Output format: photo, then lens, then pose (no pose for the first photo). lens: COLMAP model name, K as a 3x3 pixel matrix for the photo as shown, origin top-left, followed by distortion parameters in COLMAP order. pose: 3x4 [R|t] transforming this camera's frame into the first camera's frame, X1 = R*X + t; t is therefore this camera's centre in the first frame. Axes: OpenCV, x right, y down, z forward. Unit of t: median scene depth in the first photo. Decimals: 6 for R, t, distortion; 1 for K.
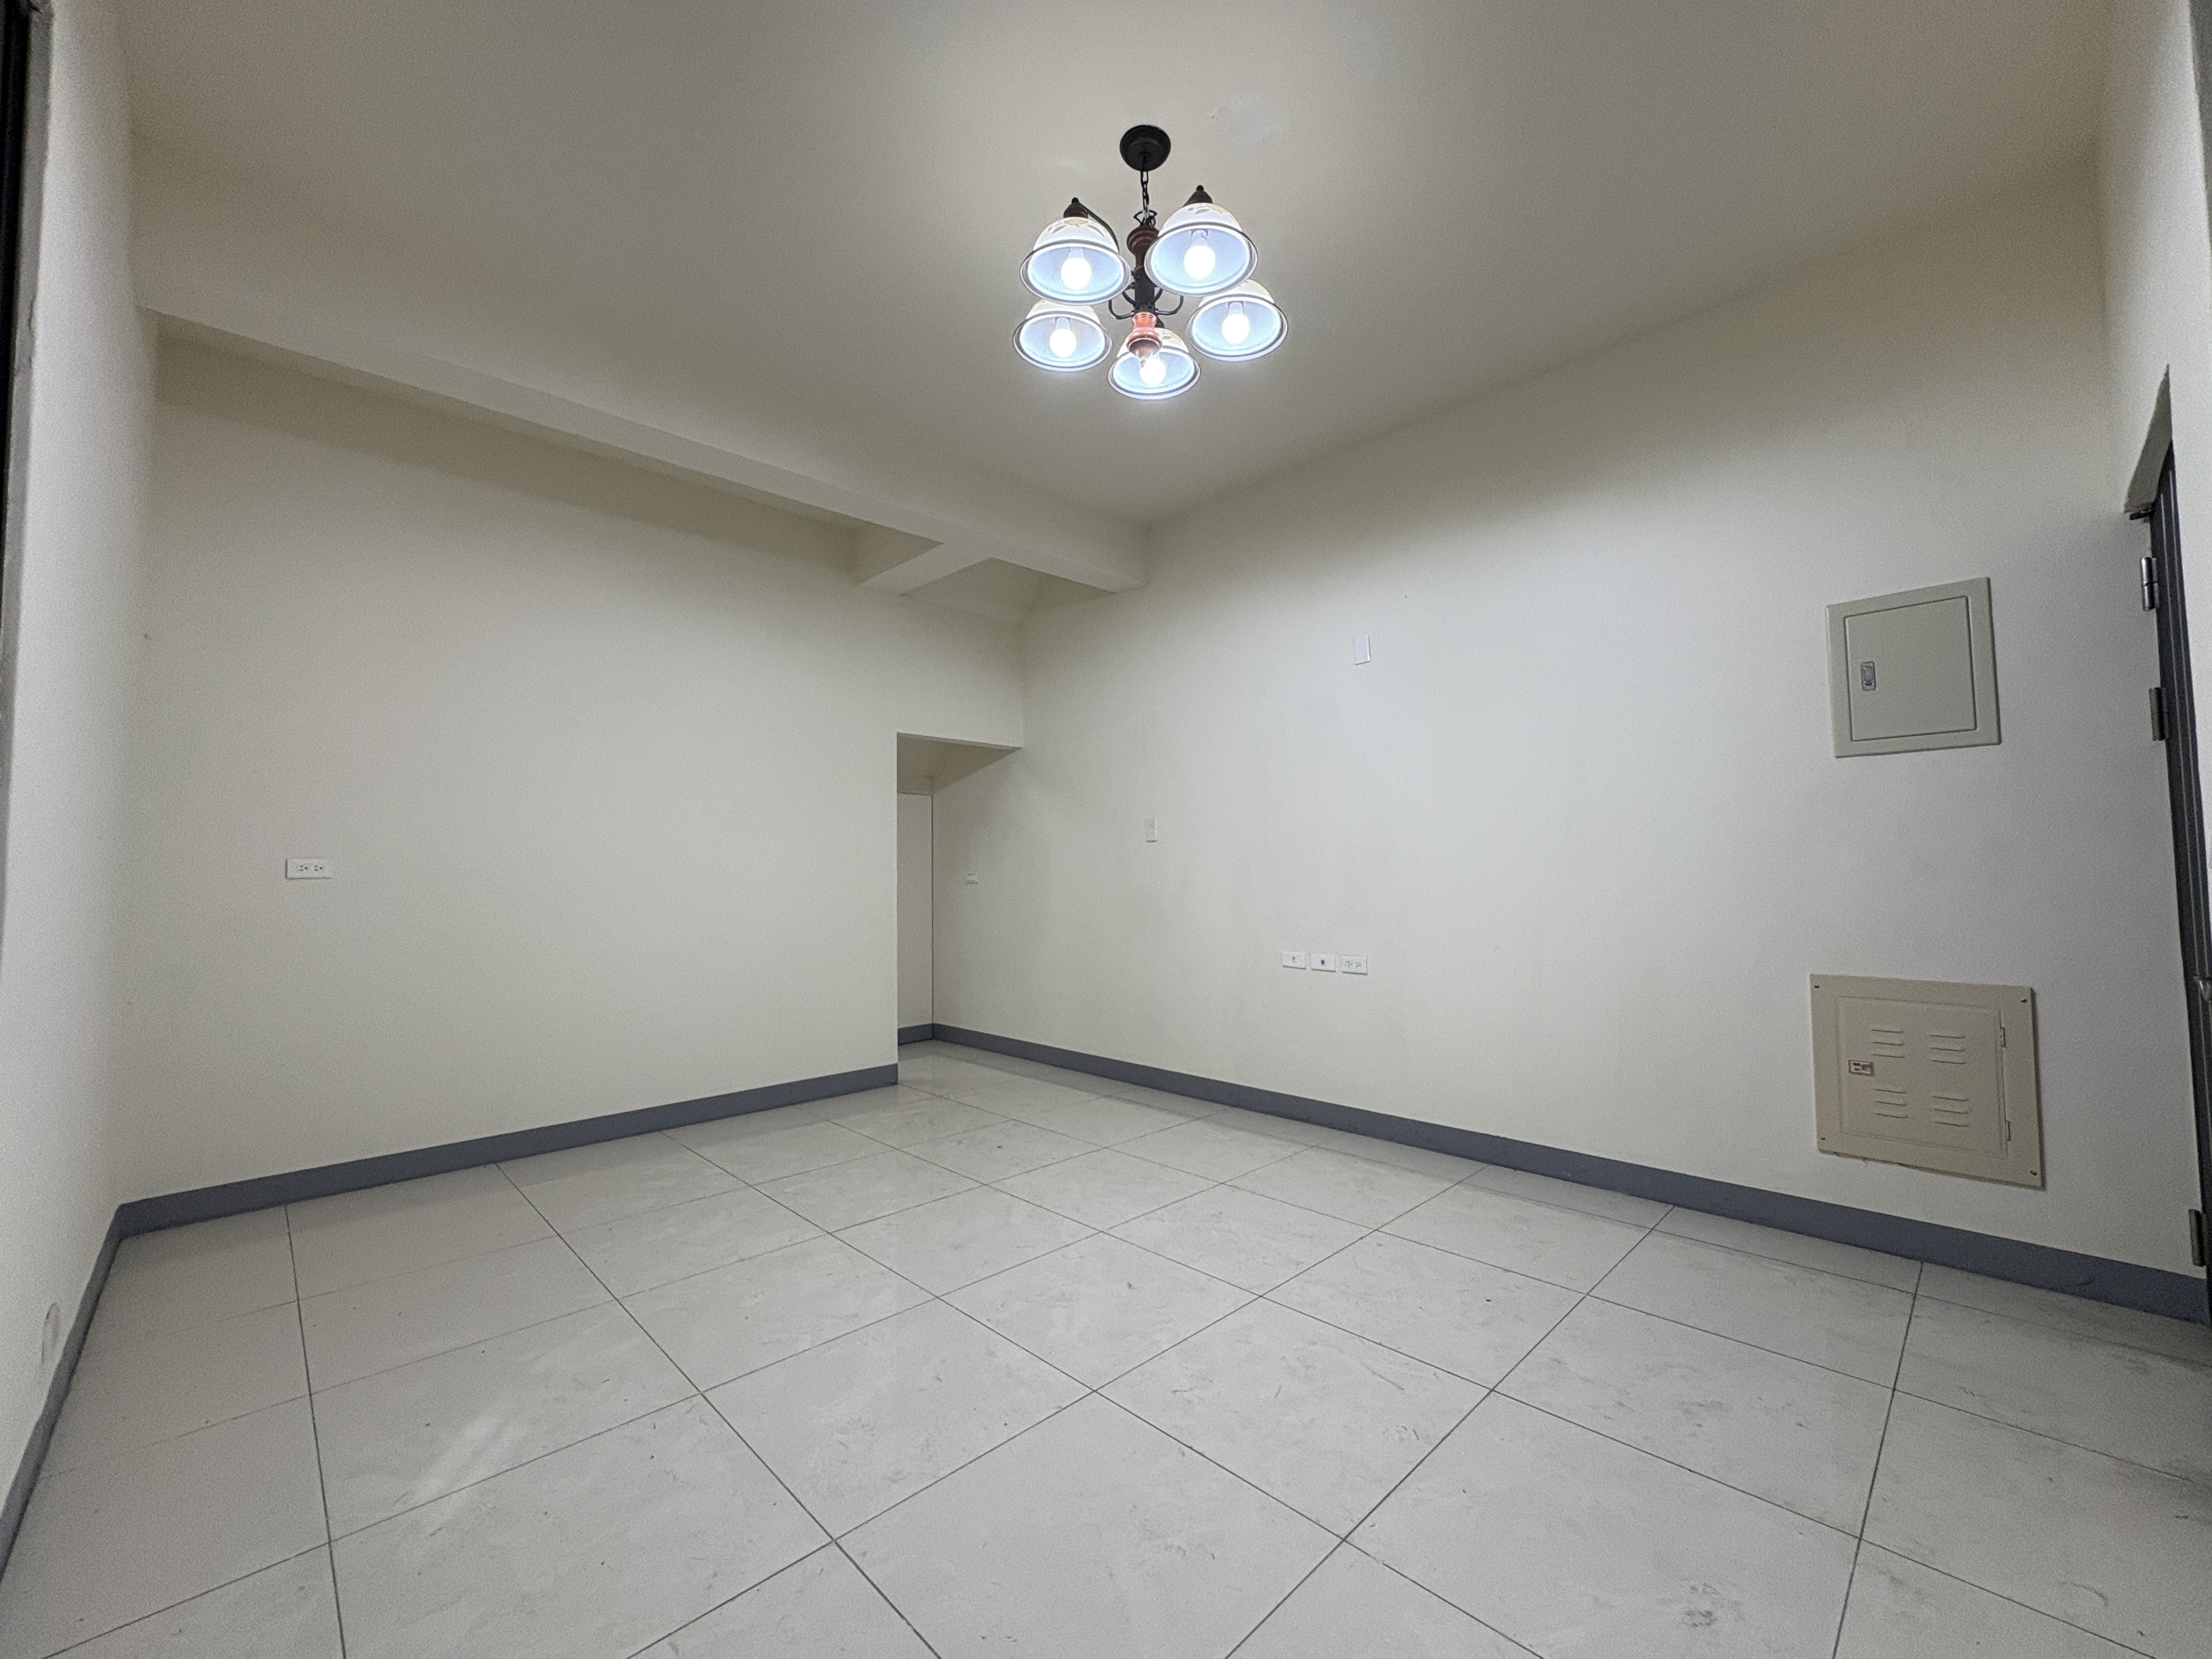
lens RADIAL K [[884.8, 0, 1107.1], [0, 884.8, 826.5], [0, 0, 1]] dist [-0.004629, 0.001510]
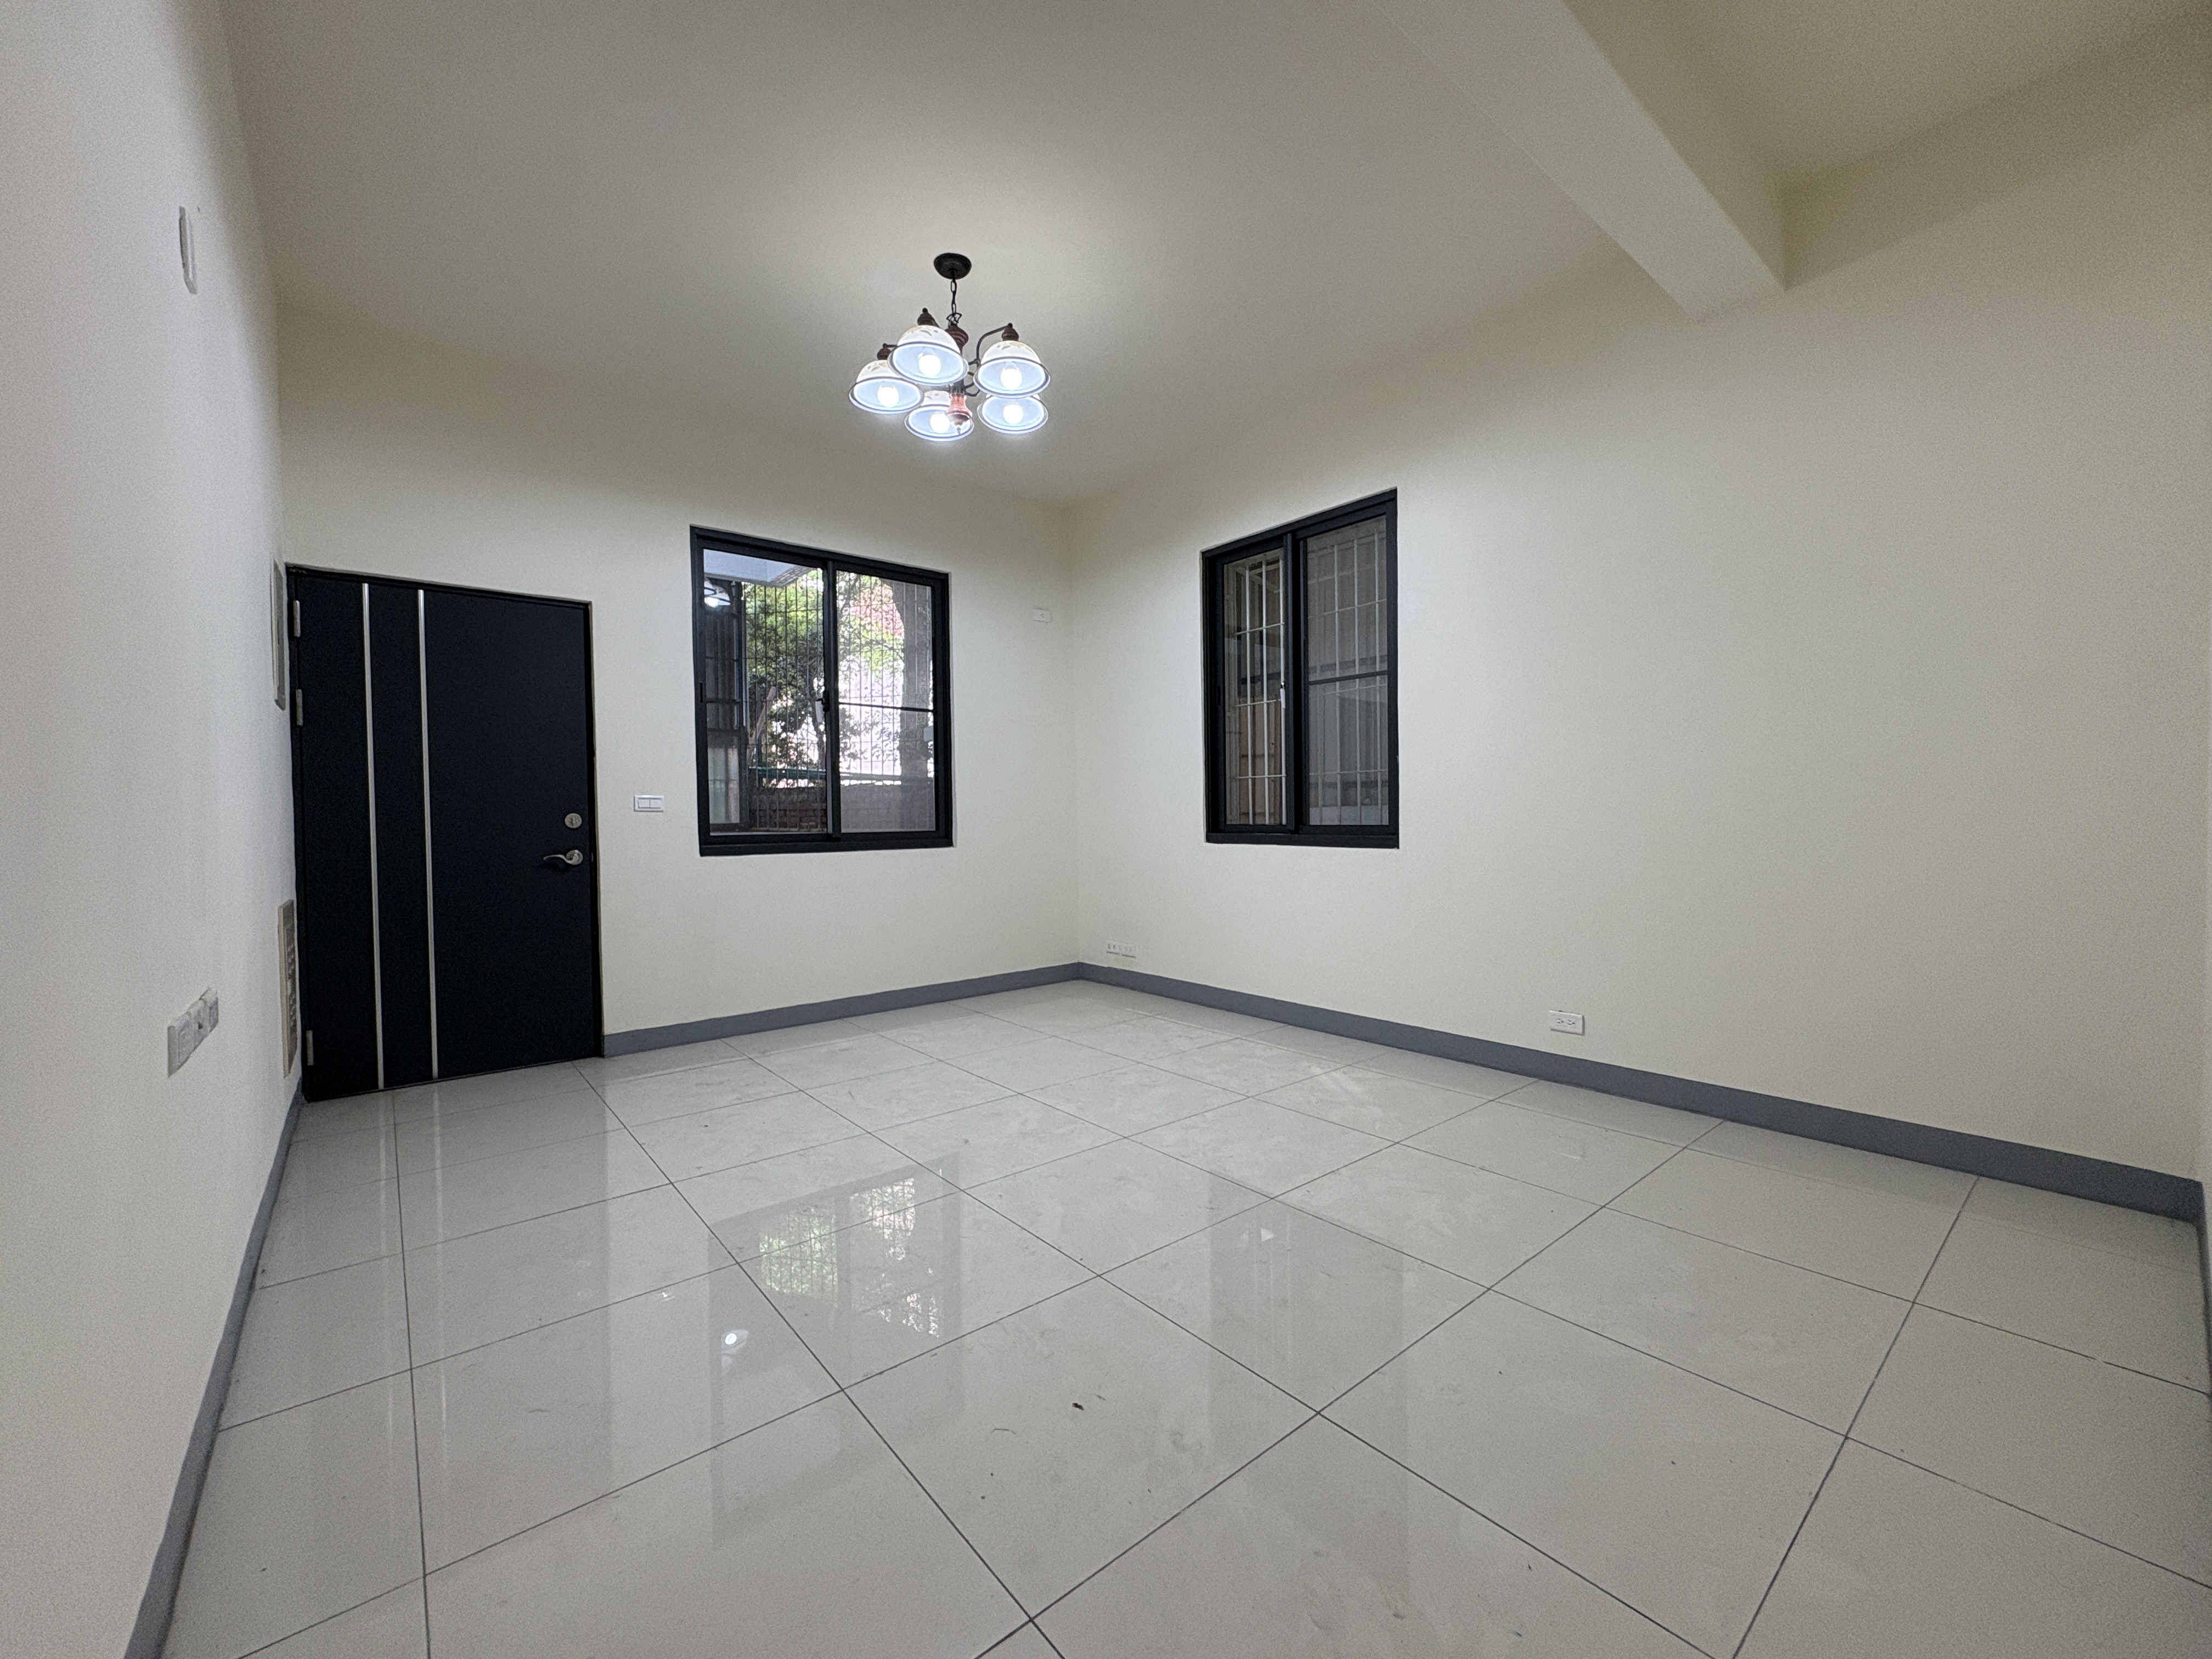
lens RADIAL K [[884.8, 0, 1105.3], [0, 884.8, 825.3], [0, 0, 1]] dist [-0.004629, 0.001510]
pose [[-0.996412, 0.023516, 0.081304, -0.313578], [0.020098, 0.998890, -0.042611, 0.178512], [-0.082216, -0.040824, -0.995778, 2.573504]]
